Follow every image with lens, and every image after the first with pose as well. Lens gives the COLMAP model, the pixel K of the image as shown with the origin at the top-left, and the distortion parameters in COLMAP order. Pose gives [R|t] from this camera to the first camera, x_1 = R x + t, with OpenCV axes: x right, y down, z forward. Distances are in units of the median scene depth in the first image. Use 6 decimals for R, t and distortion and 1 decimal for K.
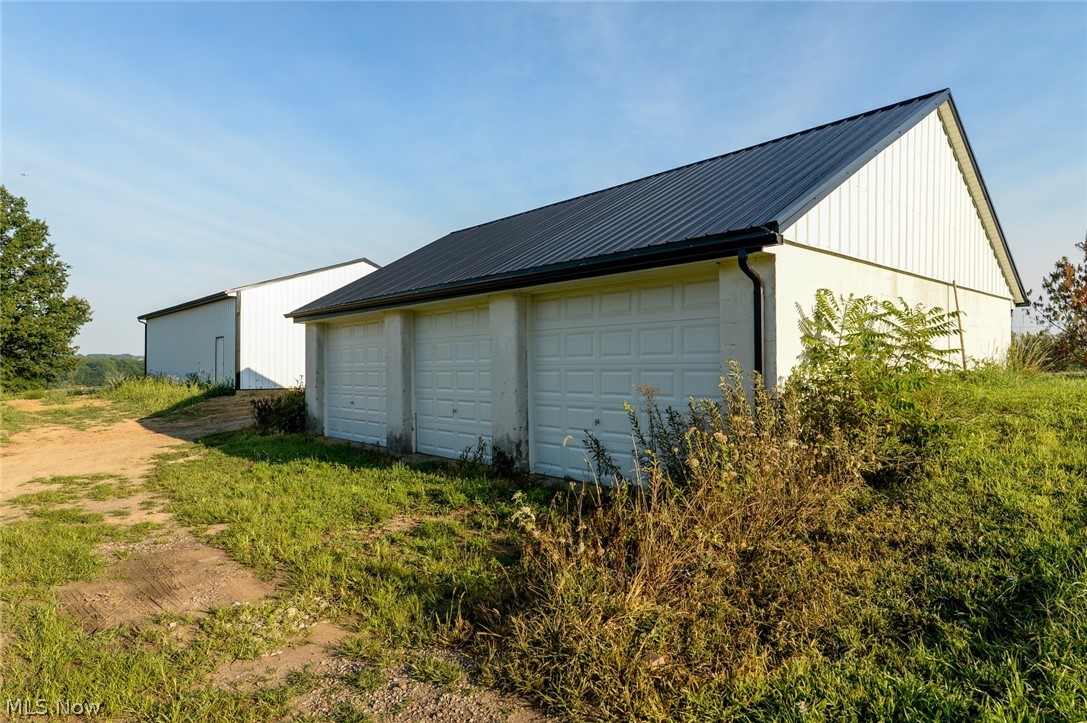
lens RADIAL K [[678.4, 0, 543.5], [0, 678.4, 361.5], [0, 0, 1]] dist [-0.000718, -0.000404]
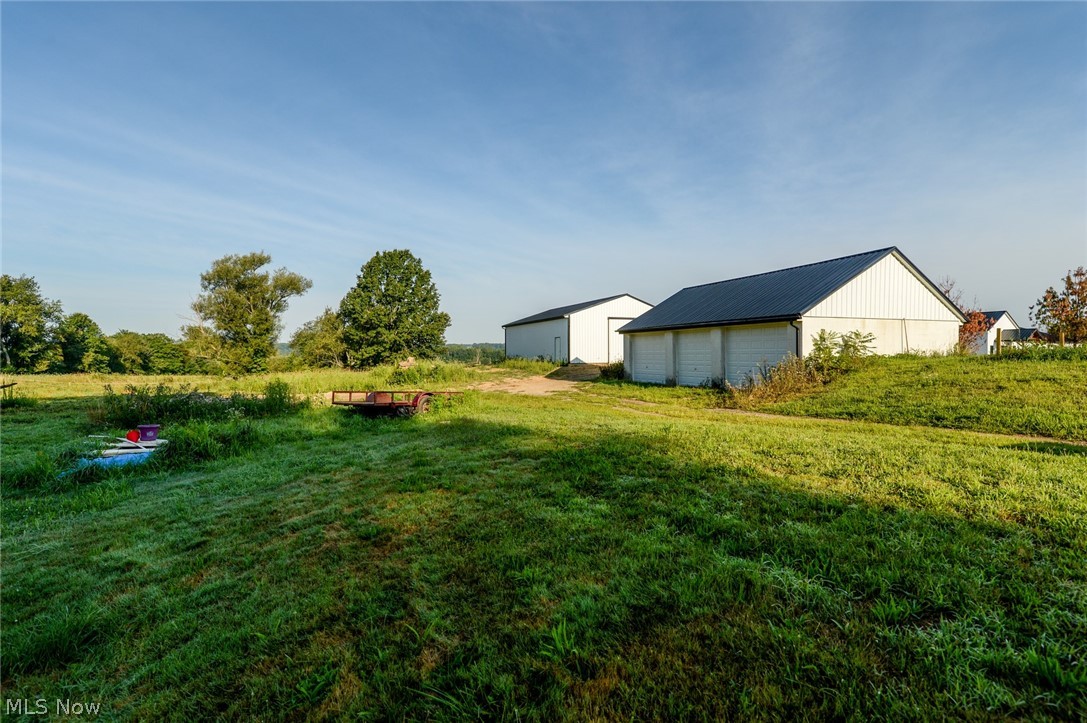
lens RADIAL K [[512.2, 0, 526.2], [0, 512.2, 359.7], [0, 0, 1]] dist [-0.034262, 0.000060]
pose [[0.929766, 0.002801, -0.368140, -0.007695], [0.006671, 0.999679, 0.024454, -0.013800], [0.368090, -0.025193, 0.929449, -0.876277]]
